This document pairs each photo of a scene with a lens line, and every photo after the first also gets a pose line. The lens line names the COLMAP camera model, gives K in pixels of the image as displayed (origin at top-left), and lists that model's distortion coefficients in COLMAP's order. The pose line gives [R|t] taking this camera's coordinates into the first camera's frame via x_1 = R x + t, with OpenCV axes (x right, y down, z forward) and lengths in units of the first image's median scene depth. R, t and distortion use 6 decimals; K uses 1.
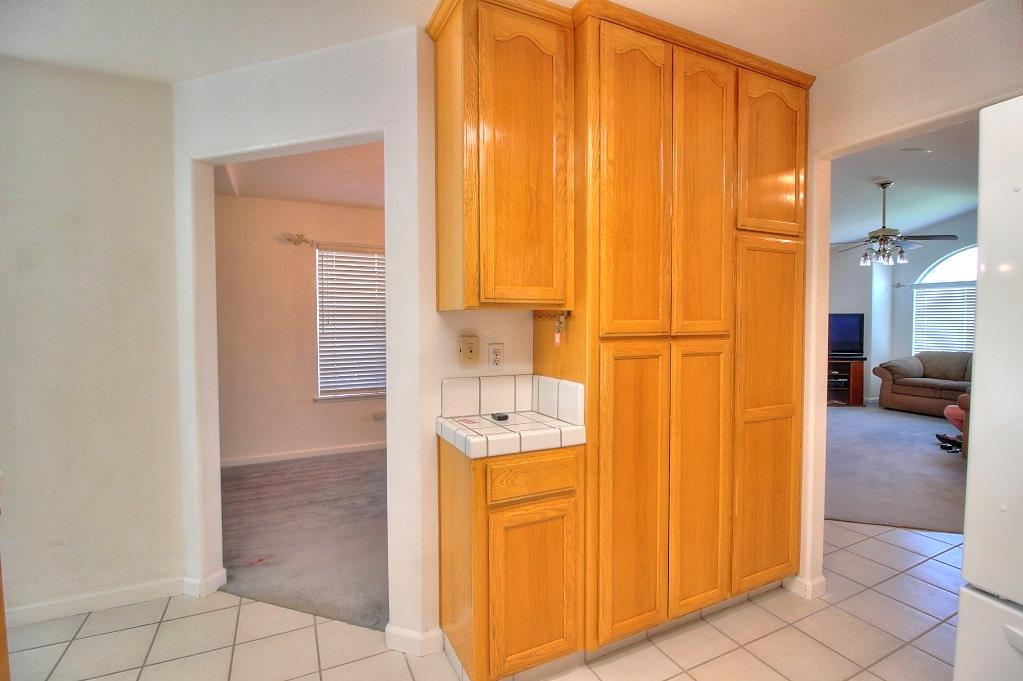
lens RADIAL K [[478.1, 0, 520.2], [0, 478.1, 337.0], [0, 0, 1]] dist [0.000280, -0.010314]
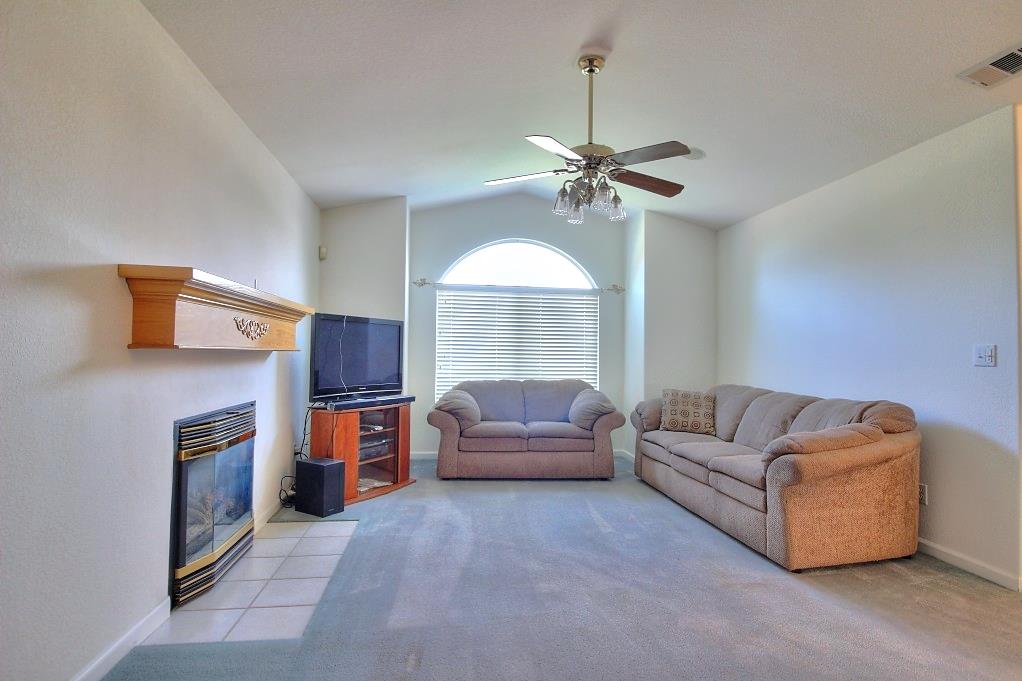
lens RADIAL K [[535.9, 0, 511.0], [0, 535.9, 340.5], [0, 0, 1]] dist [-0.002874, -0.001521]
pose [[0.314707, 0.030959, 0.948684, 0.144371], [0.017935, 0.999096, -0.038553, 0.002351], [-0.949020, 0.029147, 0.313867, 0.699934]]
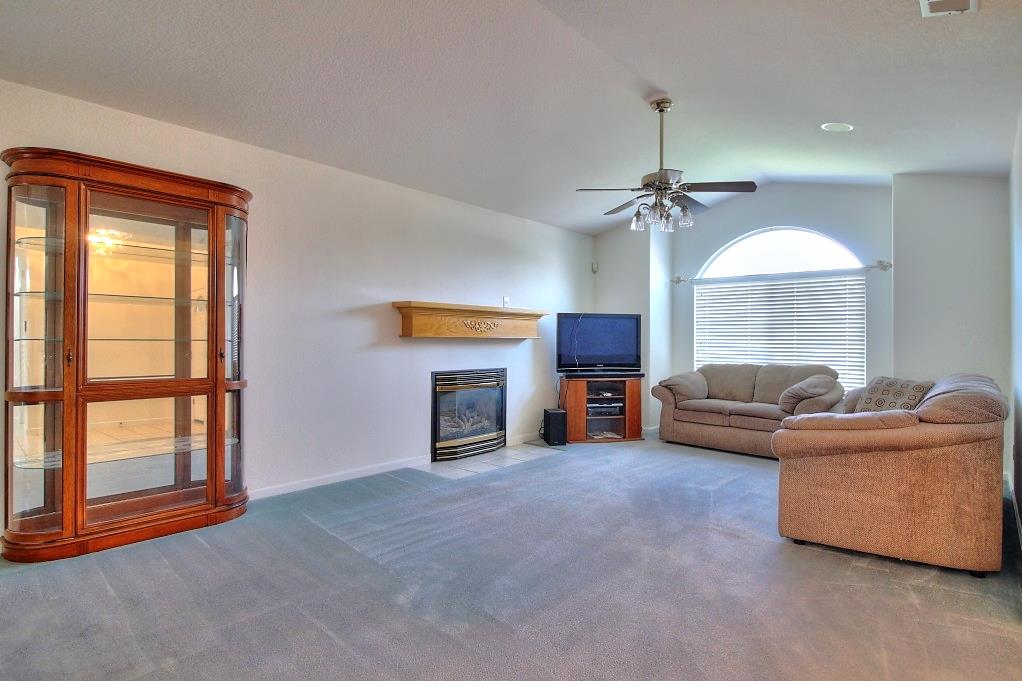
lens RADIAL K [[535.9, 0, 511.0], [0, 535.9, 340.5], [0, 0, 1]] dist [-0.002874, -0.001521]
pose [[0.930394, 0.006786, 0.366498, 0.235481], [0.005198, 0.999484, -0.031701, 0.017840], [-0.366524, 0.031400, 0.929879, 0.309349]]
